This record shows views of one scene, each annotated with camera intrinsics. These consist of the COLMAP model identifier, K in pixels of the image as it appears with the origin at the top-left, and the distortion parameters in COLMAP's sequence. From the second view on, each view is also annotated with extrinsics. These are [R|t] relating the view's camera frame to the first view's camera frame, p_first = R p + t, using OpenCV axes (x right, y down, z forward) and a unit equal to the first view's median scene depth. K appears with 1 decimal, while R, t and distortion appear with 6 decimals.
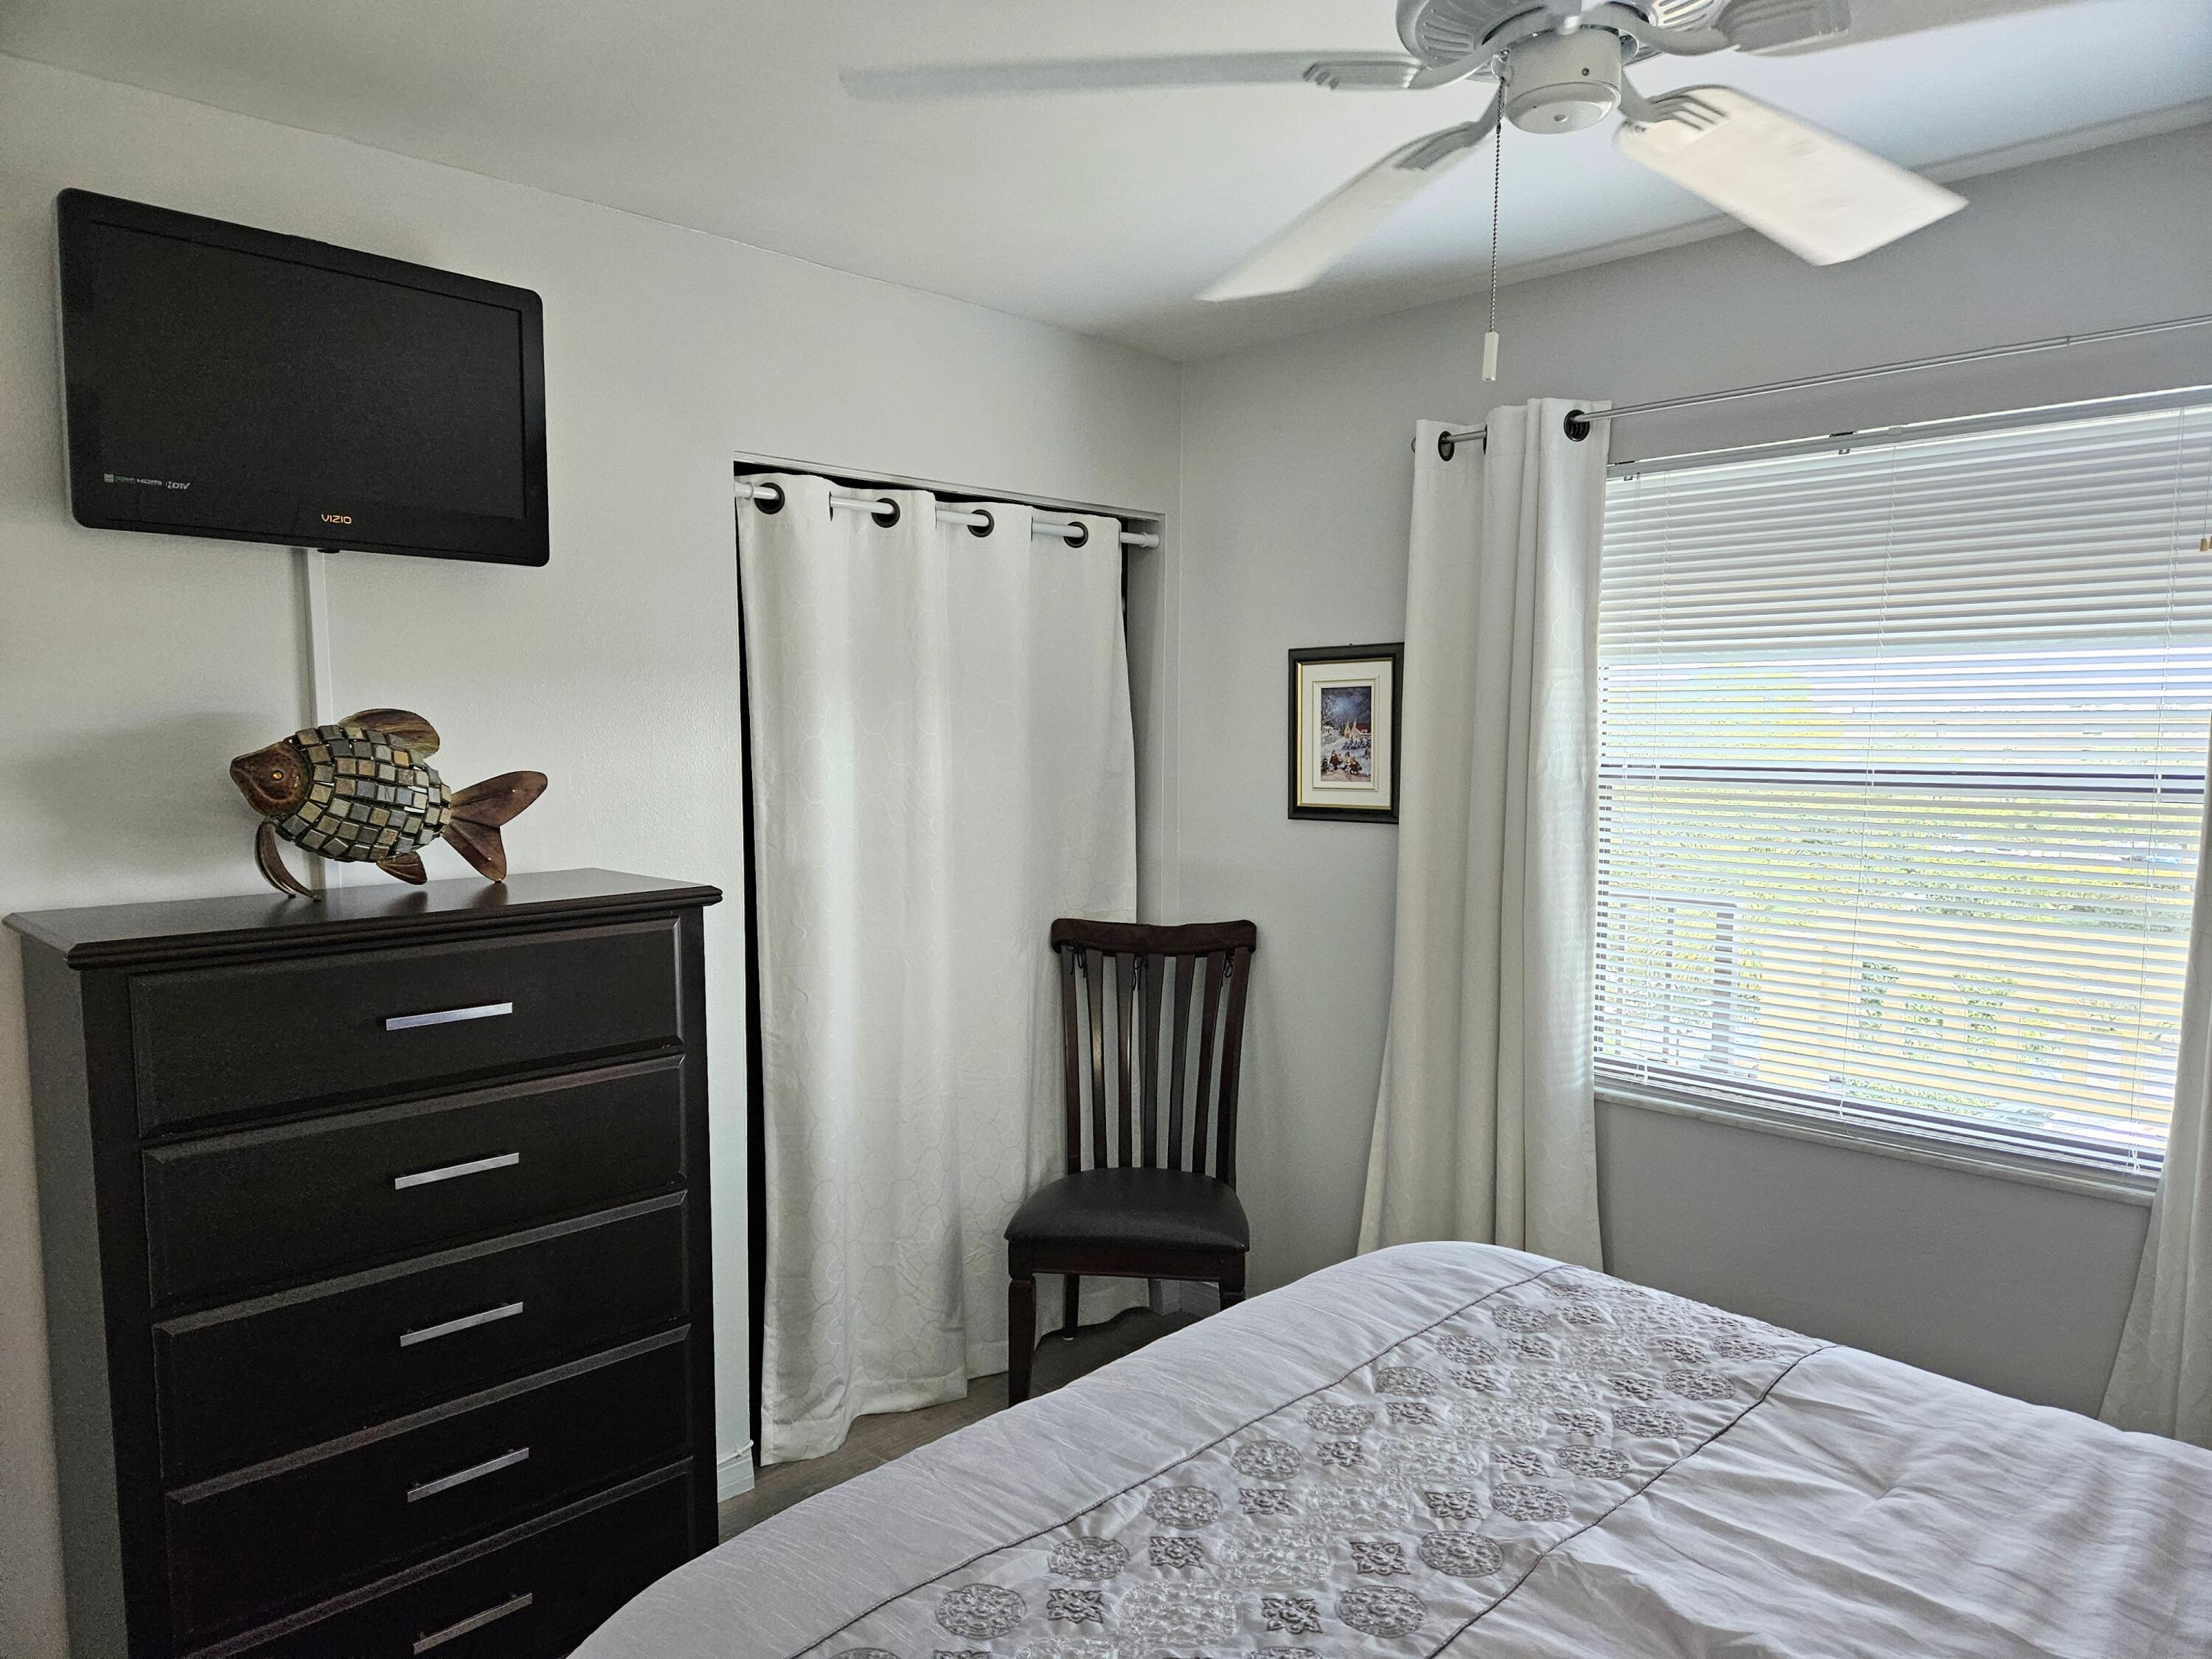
lens RADIAL K [[1482.9, 0, 1108.4], [0, 1482.9, 838.5], [0, 0, 1]] dist [0.076592, -0.064229]
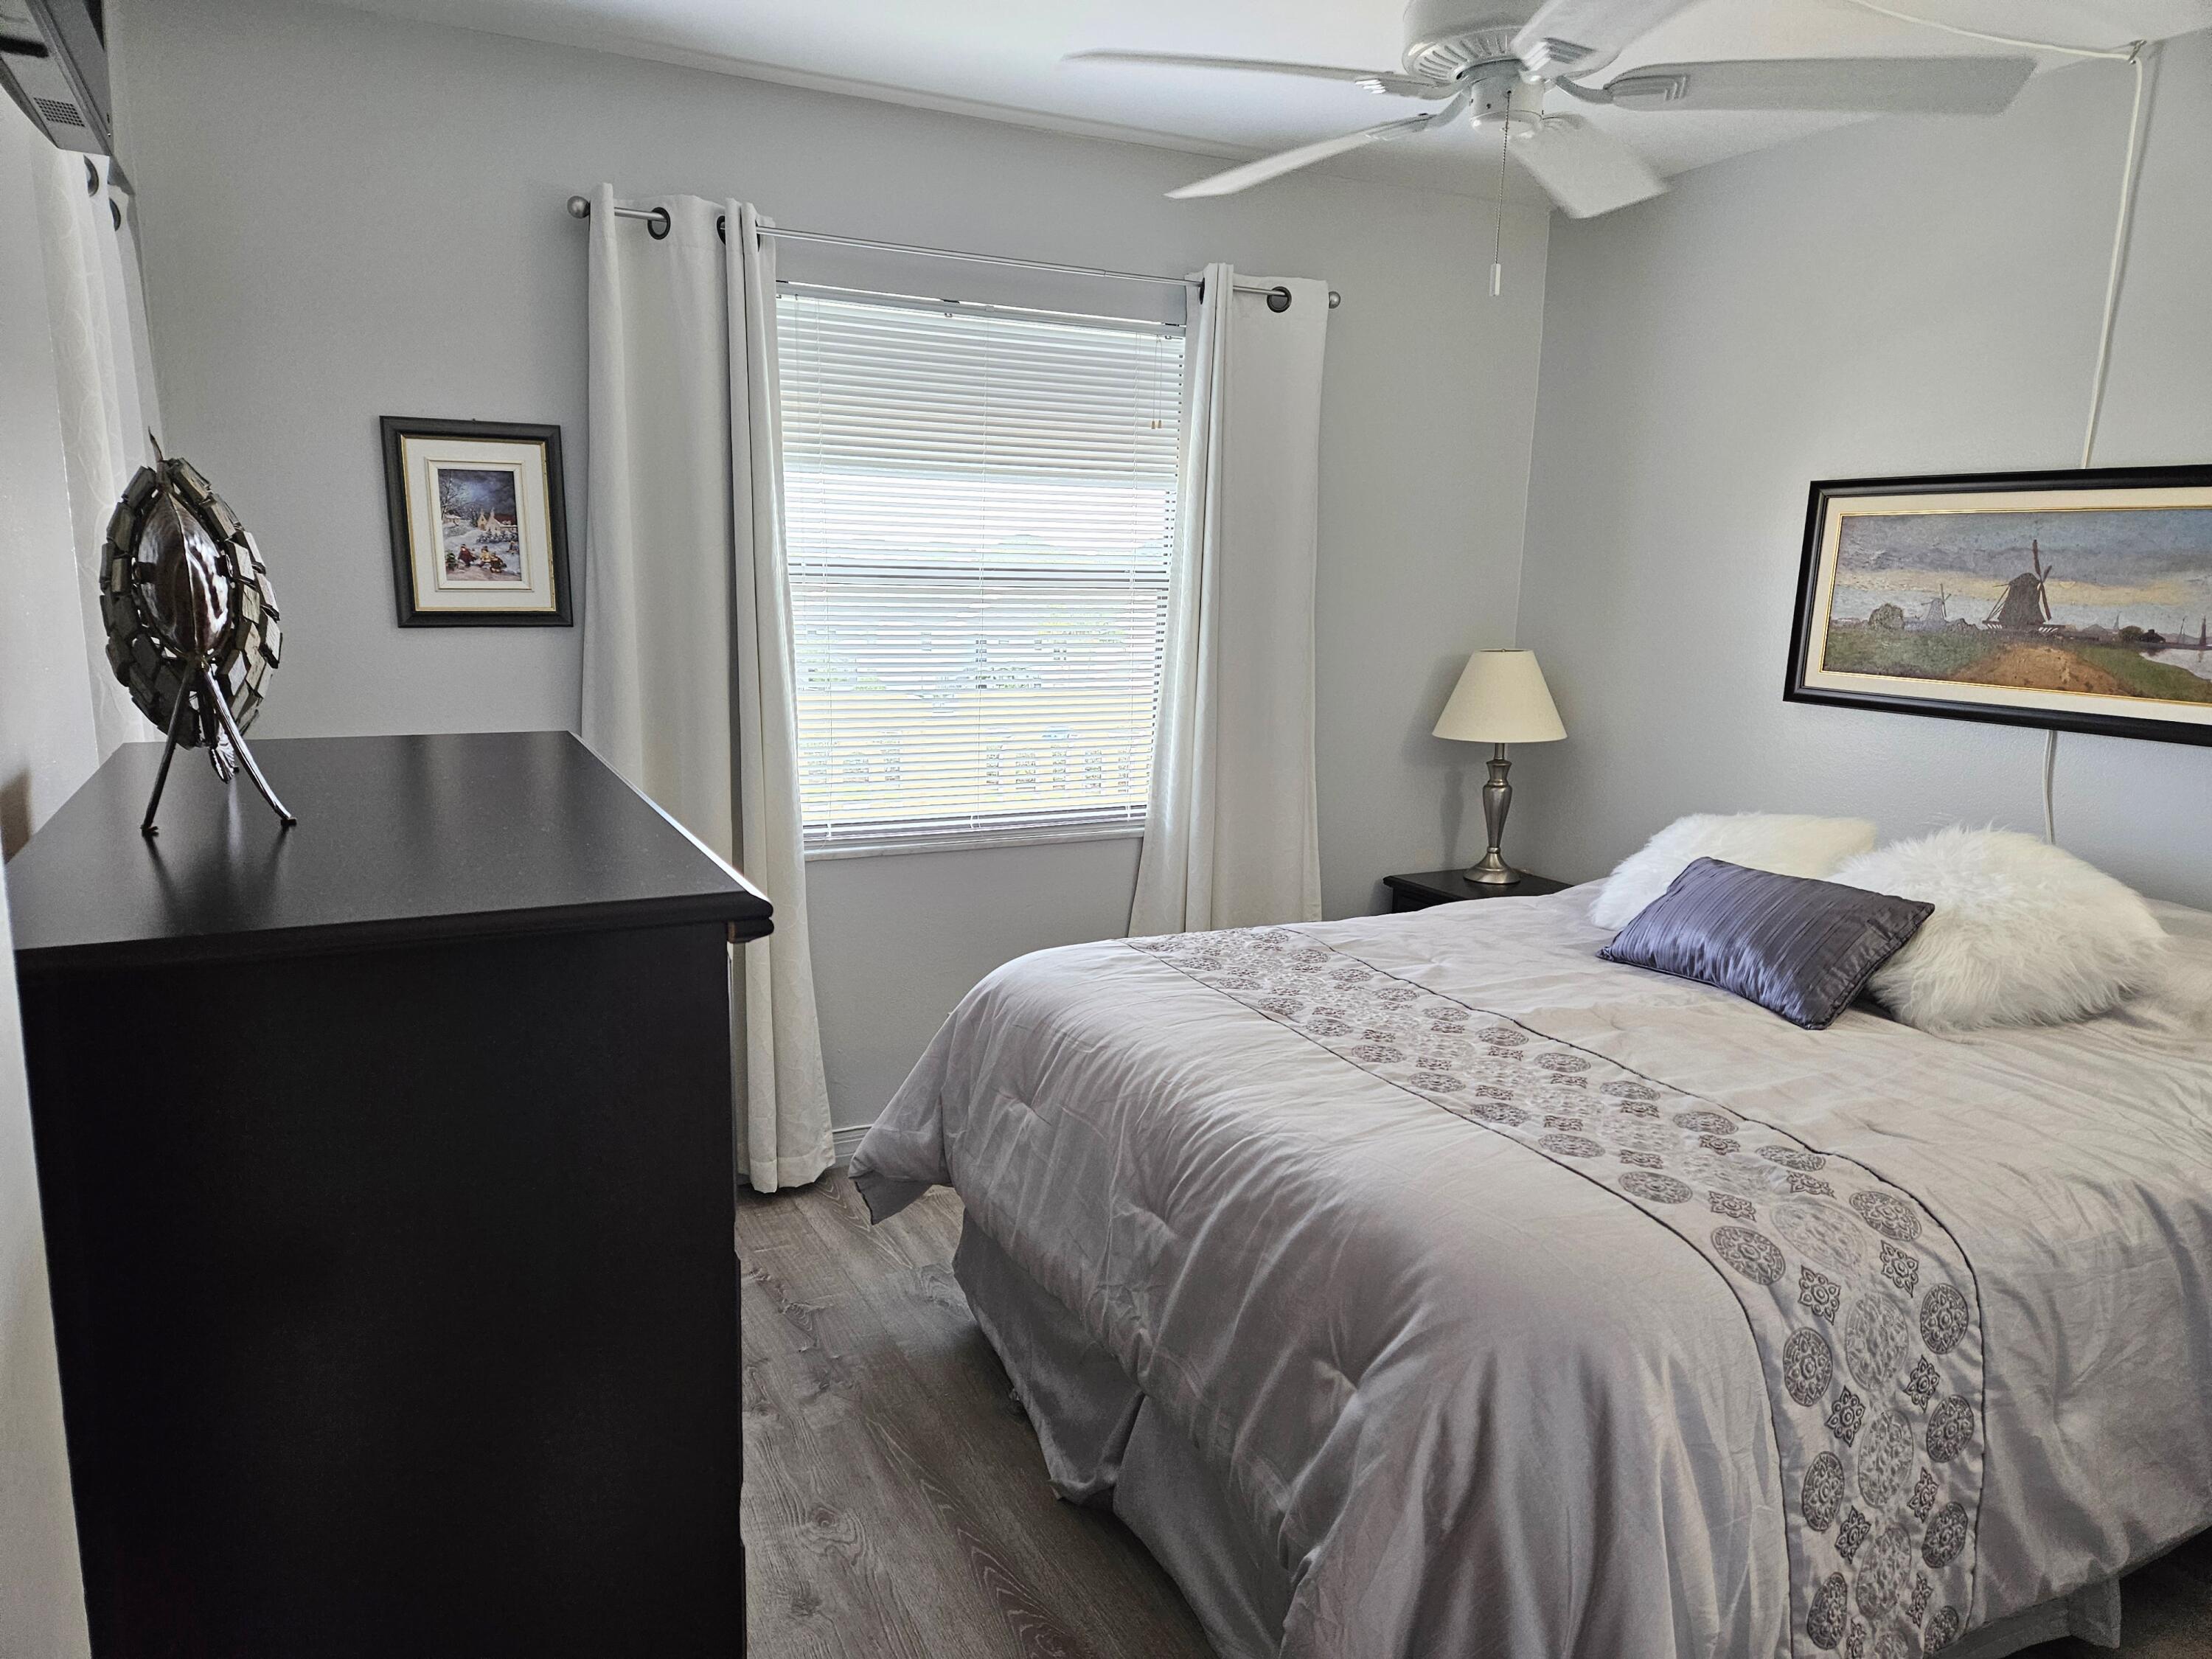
lens RADIAL K [[1482.9, 0, 1106.5], [0, 1482.9, 825.9], [0, 0, 1]] dist [0.076592, -0.064229]
pose [[0.302262, -0.160749, 0.939573, -0.801520], [0.054180, 0.986982, 0.151430, -0.013753], [-0.951684, 0.005134, 0.307036, 0.523026]]
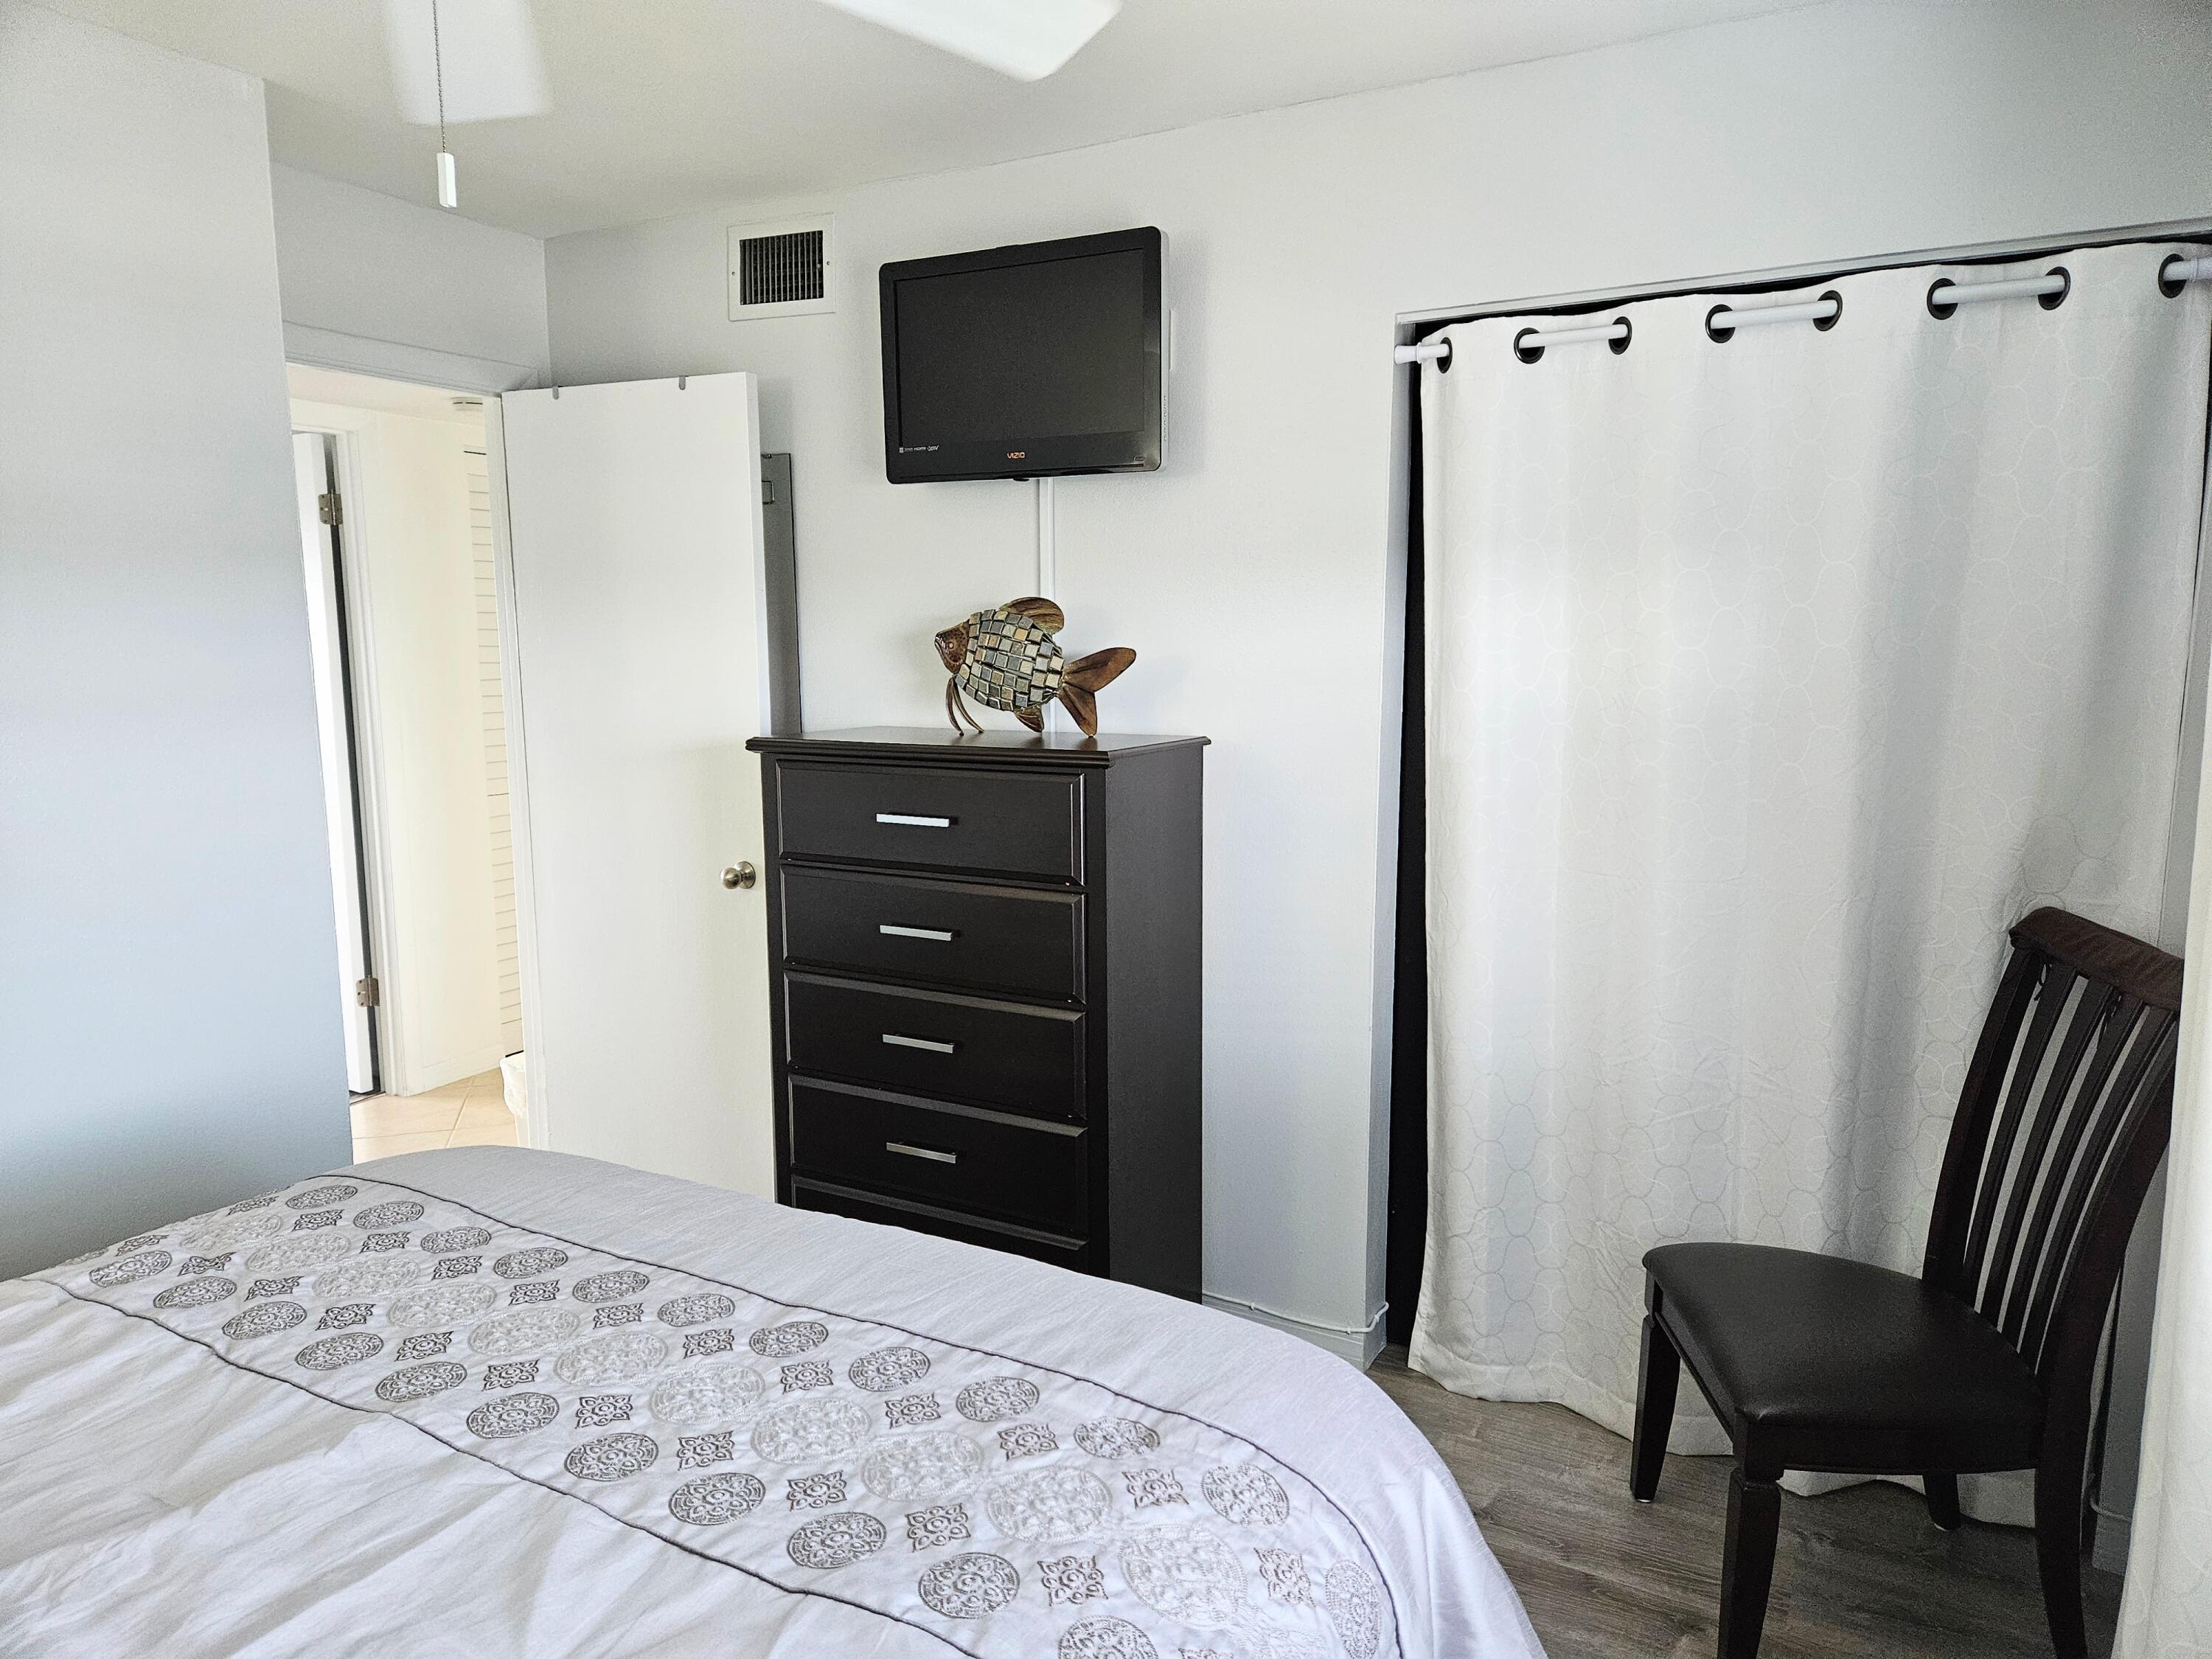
lens RADIAL K [[1482.9, 0, 1105.5], [0, 1482.9, 842.6], [0, 0, 1]] dist [0.076592, -0.064229]
pose [[0.263071, 0.140455, -0.954498, 0.761195], [-0.072029, 0.989444, 0.125745, -0.038661], [0.962084, 0.035671, 0.270411, 0.670520]]
